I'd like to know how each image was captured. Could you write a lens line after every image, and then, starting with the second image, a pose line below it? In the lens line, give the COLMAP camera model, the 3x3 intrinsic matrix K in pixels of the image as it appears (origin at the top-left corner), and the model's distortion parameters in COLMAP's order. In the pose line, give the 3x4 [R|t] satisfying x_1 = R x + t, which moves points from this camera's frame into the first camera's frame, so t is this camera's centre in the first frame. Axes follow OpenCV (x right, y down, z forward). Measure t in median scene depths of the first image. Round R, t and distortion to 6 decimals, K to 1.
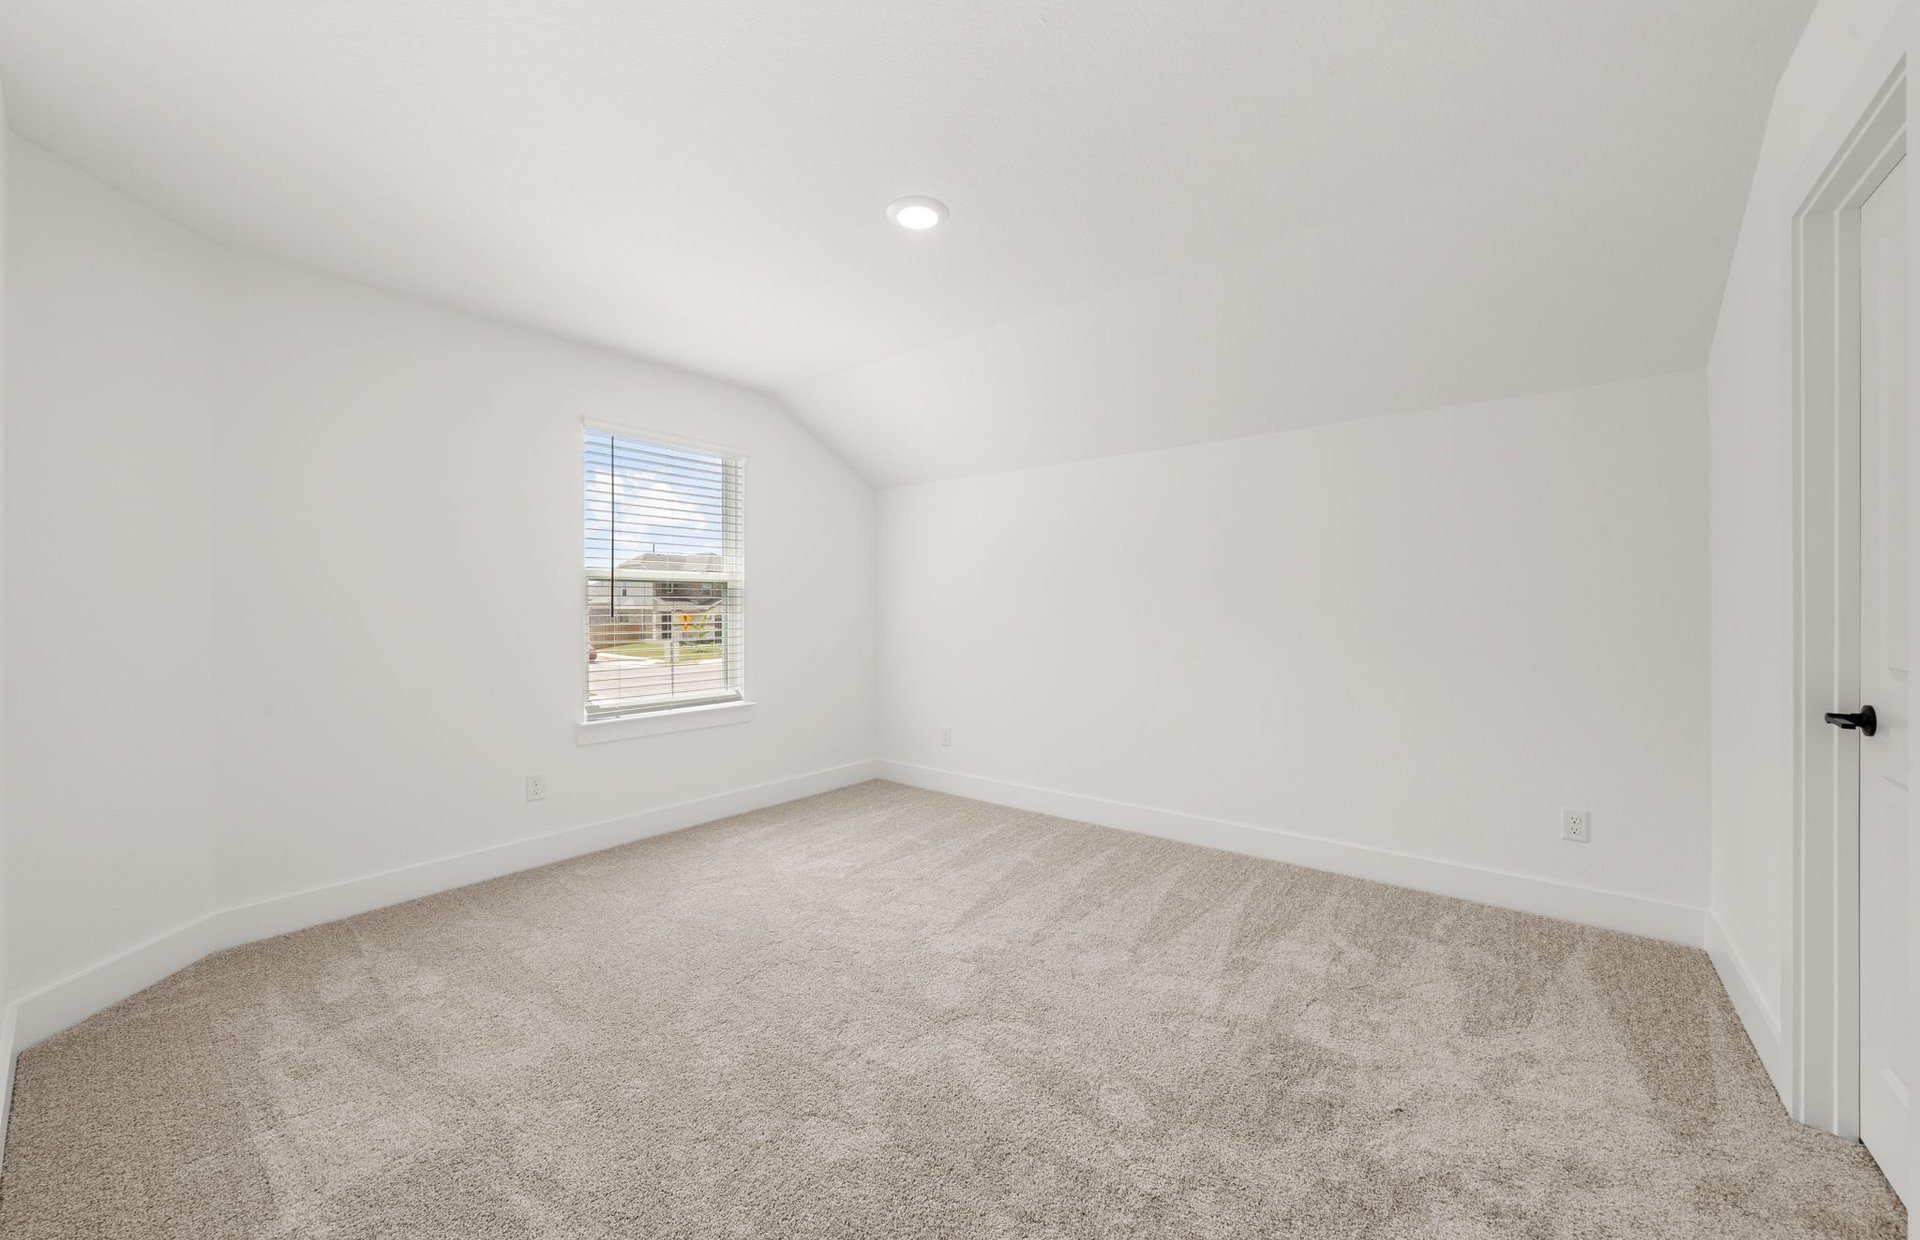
lens RADIAL K [[756.1, 0, 960.0], [0, 756.1, 620.0], [0, 0, 1]] dist [-0.001303, 0.000143]
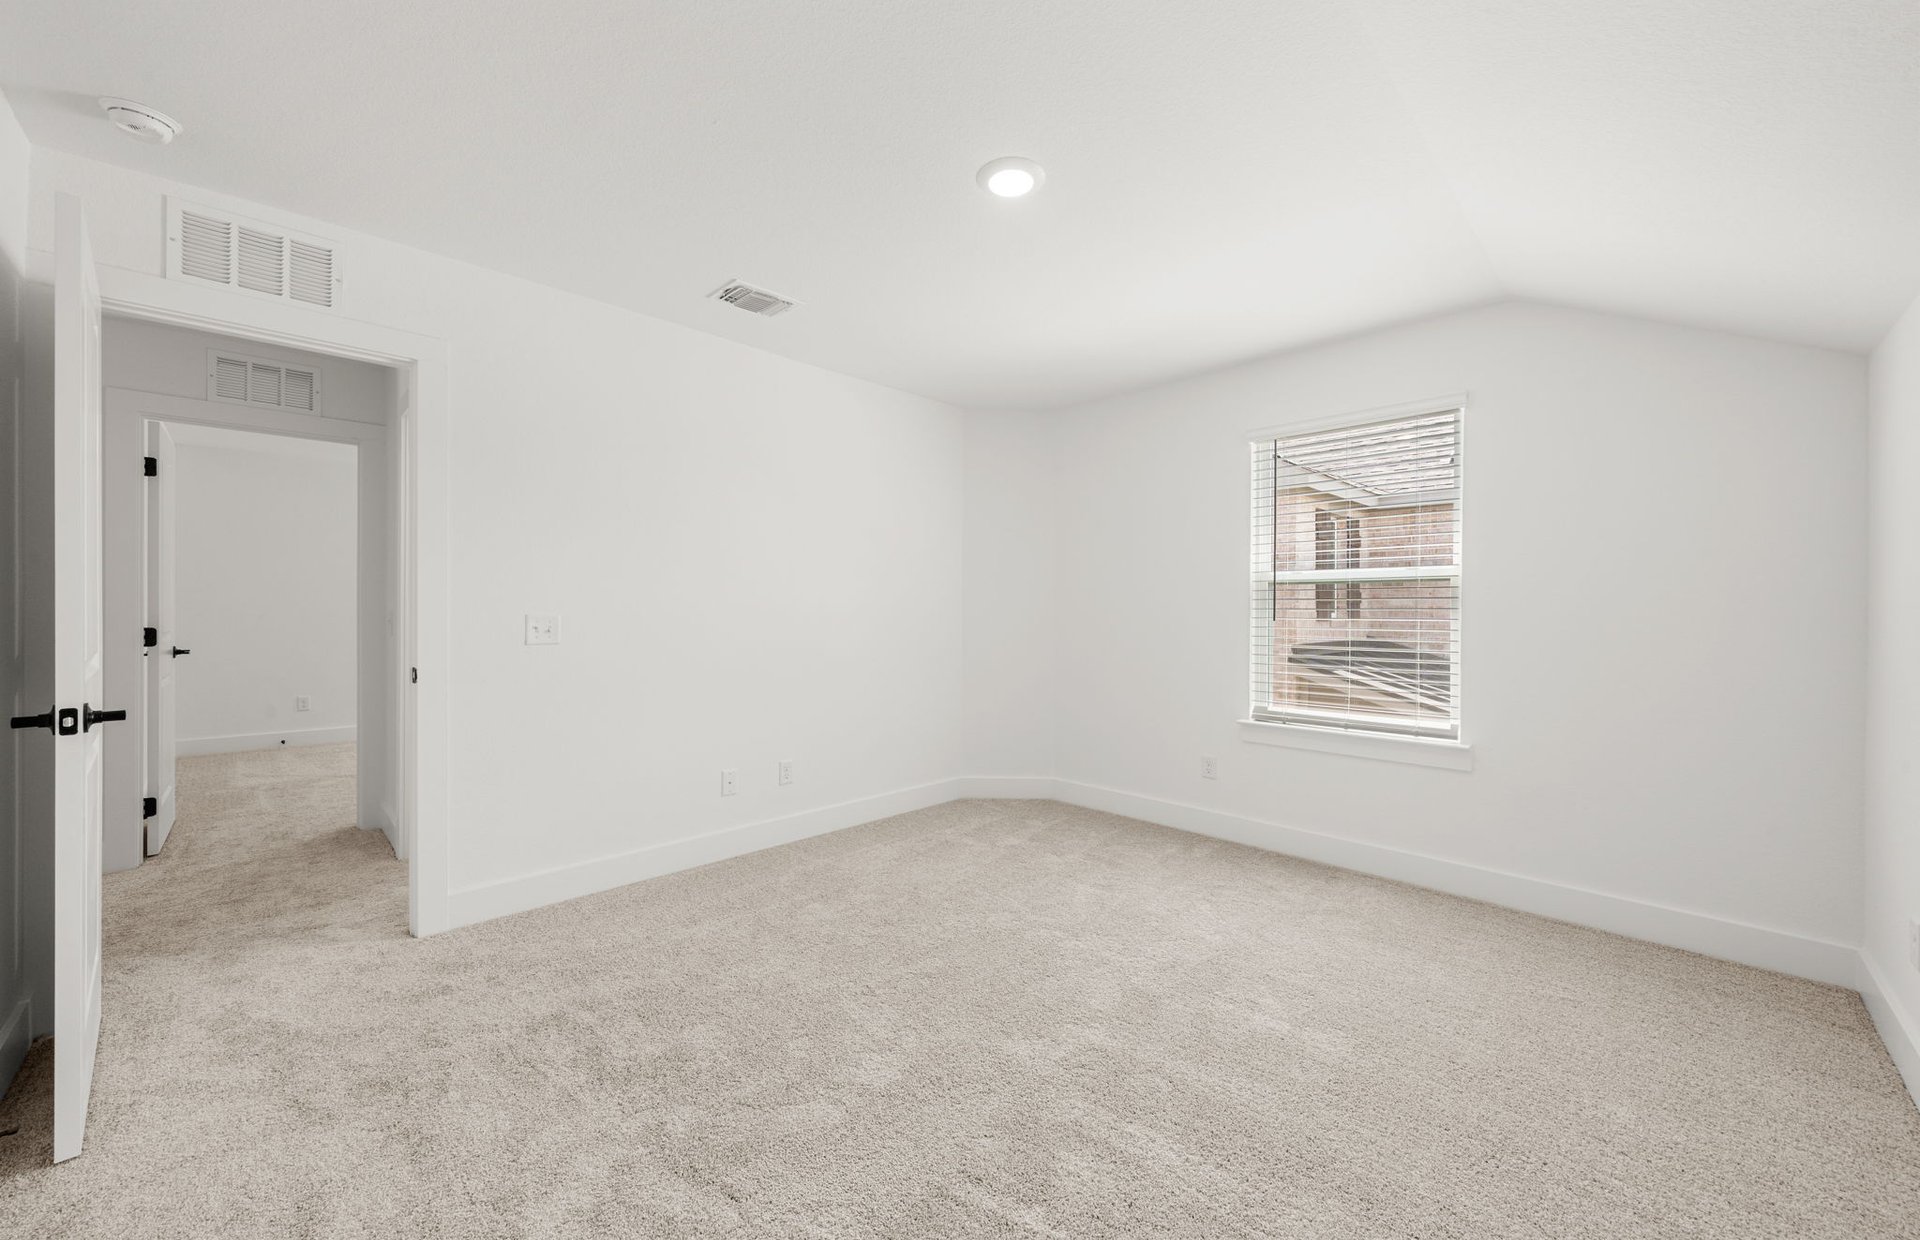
lens RADIAL K [[756.1, 0, 960.0], [0, 756.1, 620.0], [0, 0, 1]] dist [-0.001303, 0.000143]
pose [[-0.182074, 0.011749, -0.983215, 0.584646], [-0.018568, 0.999709, 0.015385, -0.012488], [0.983109, 0.021058, -0.181803, 0.761238]]
